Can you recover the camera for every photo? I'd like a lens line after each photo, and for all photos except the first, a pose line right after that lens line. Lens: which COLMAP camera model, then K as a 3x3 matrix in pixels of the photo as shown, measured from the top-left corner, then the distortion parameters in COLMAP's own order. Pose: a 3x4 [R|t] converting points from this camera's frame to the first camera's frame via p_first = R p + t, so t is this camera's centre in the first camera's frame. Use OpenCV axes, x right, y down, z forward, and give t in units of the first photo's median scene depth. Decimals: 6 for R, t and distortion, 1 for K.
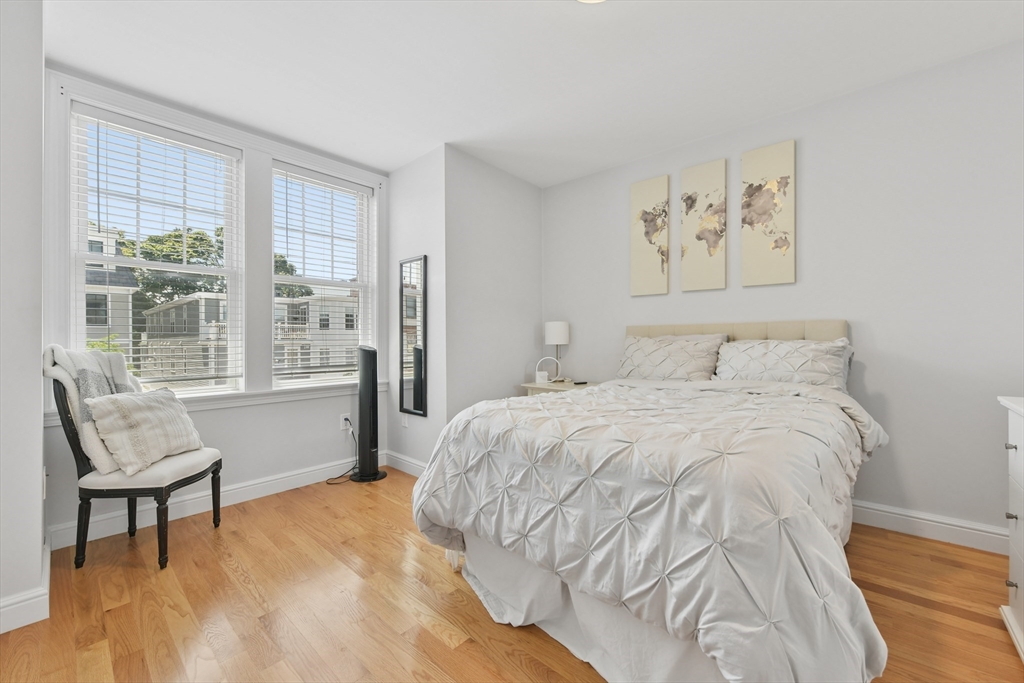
lens RADIAL K [[410.6, 0, 513.2], [0, 410.6, 339.8], [0, 0, 1]] dist [-0.004647, -0.001229]
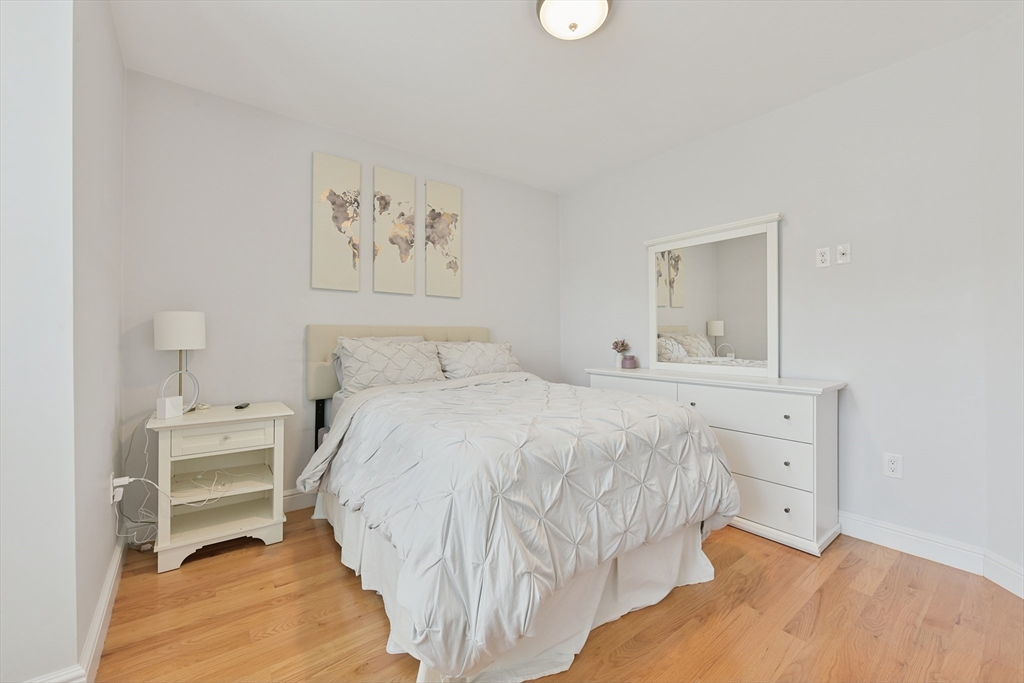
lens RADIAL K [[410.6, 0, 512.2], [0, 410.6, 340.4], [0, 0, 1]] dist [-0.004647, -0.001229]
pose [[0.185061, 0.003616, 0.982720, -0.495786], [0.001855, 0.999990, -0.004029, 0.001683], [-0.982725, 0.002569, 0.185052, 0.521221]]
